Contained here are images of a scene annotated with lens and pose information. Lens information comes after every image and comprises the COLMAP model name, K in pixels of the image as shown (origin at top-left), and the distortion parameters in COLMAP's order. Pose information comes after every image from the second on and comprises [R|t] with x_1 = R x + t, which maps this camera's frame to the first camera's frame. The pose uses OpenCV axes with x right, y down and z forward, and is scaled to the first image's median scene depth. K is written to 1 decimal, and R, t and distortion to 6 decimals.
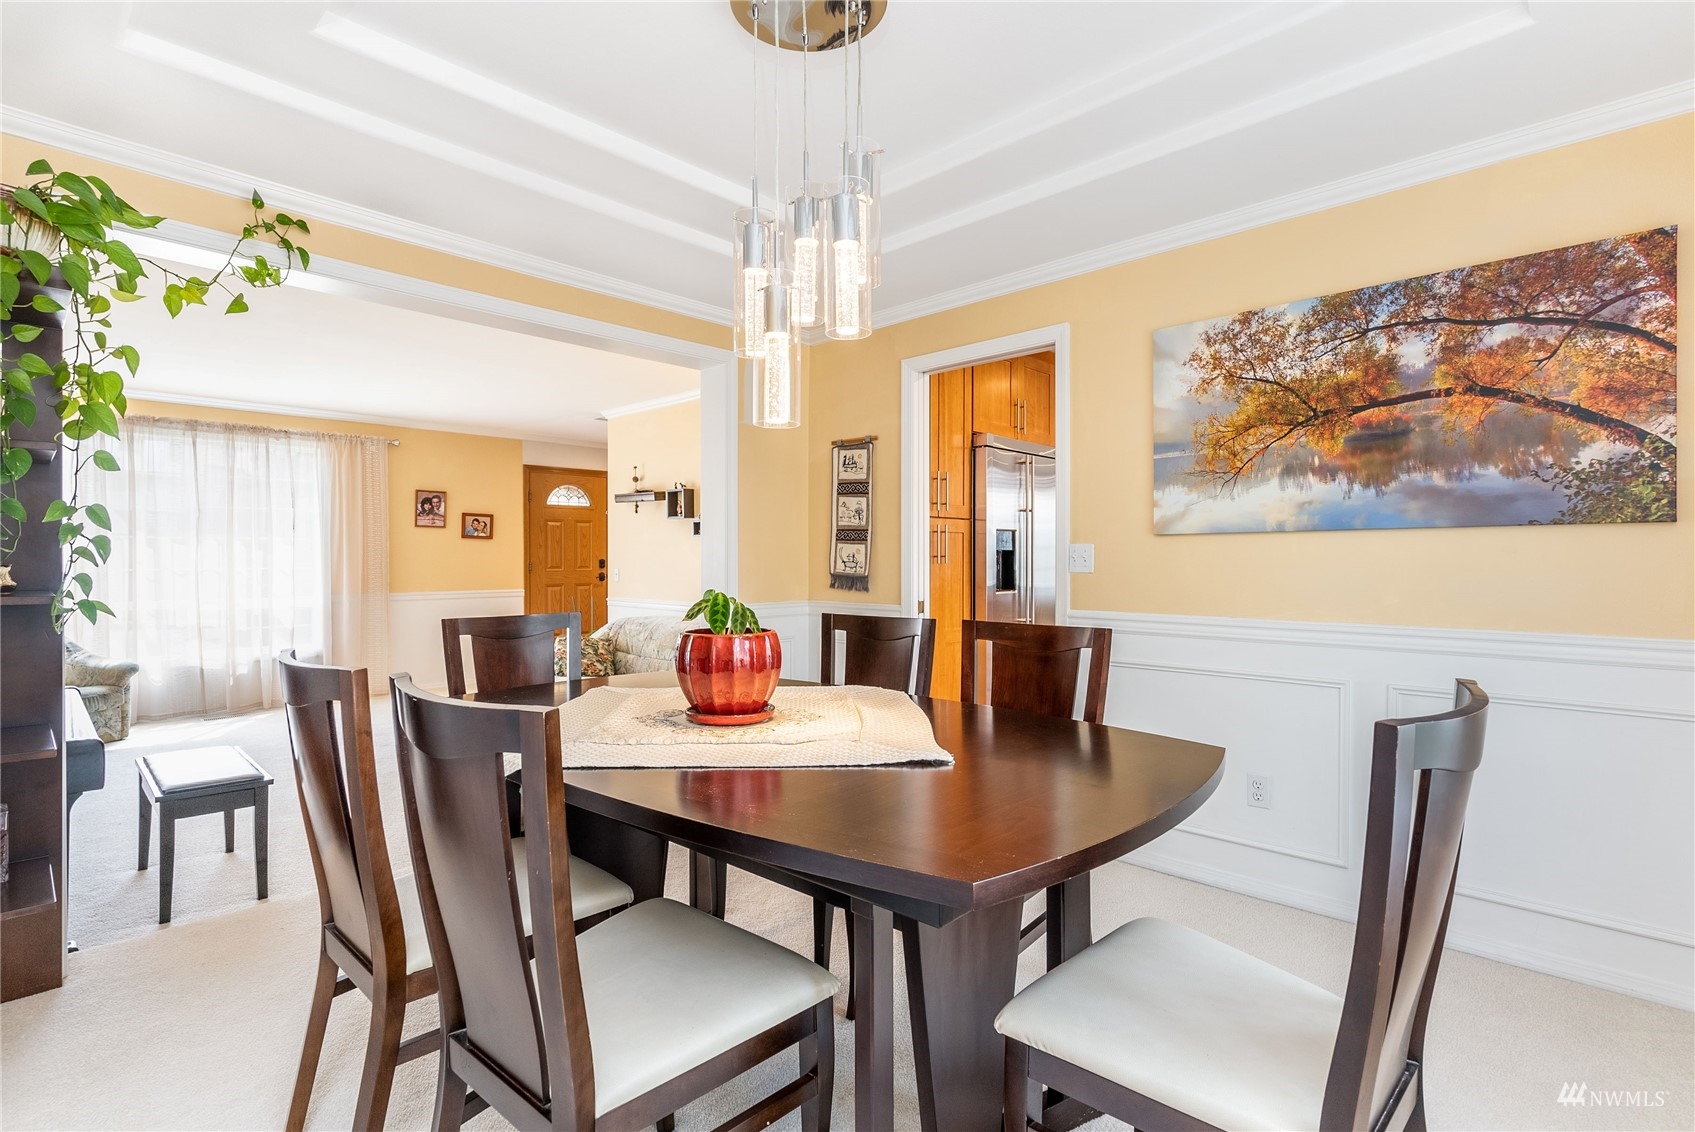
lens RADIAL K [[822.3, 0, 844.7], [0, 822.3, 556.3], [0, 0, 1]] dist [-0.001453, 0.000032]
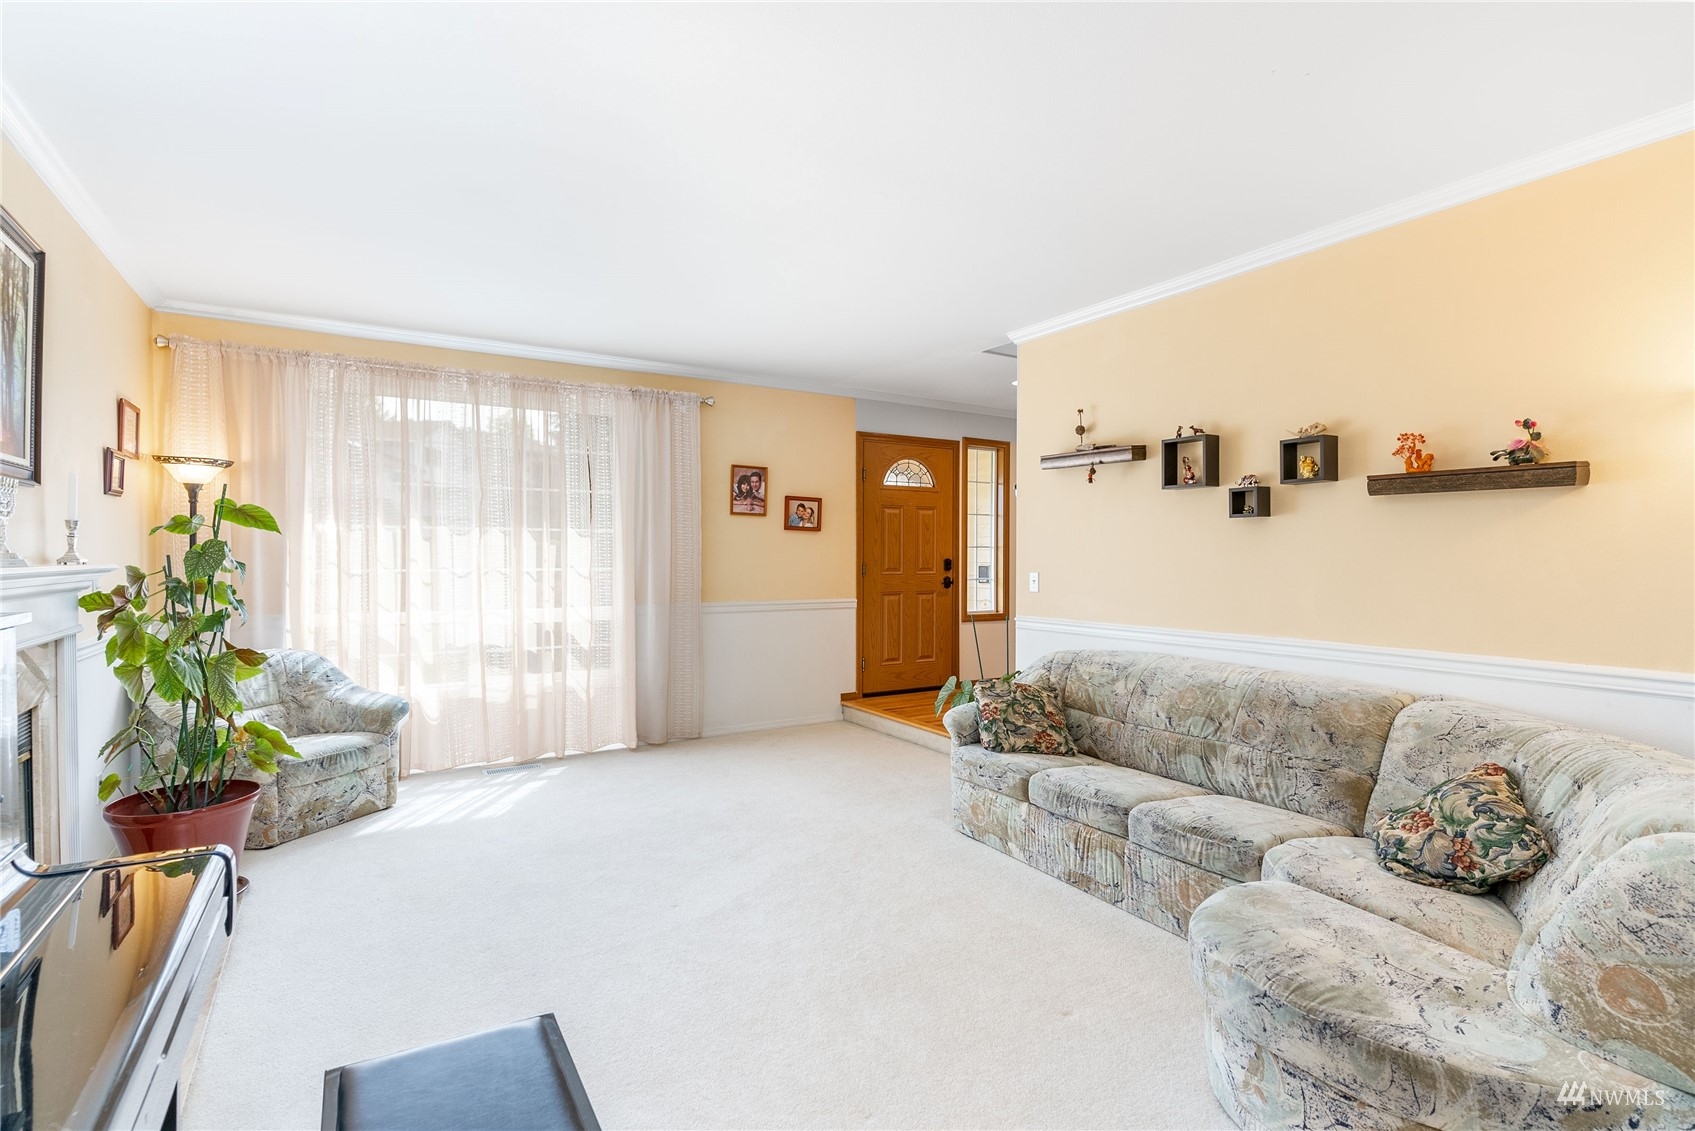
lens RADIAL K [[822.3, 0, 844.7], [0, 822.3, 555.8], [0, 0, 1]] dist [-0.001453, 0.000032]
pose [[0.967642, 0.001303, -0.252322, -0.243492], [-0.002036, 0.999994, -0.002647, 0.003759], [0.252317, 0.003075, 0.967640, 0.314903]]
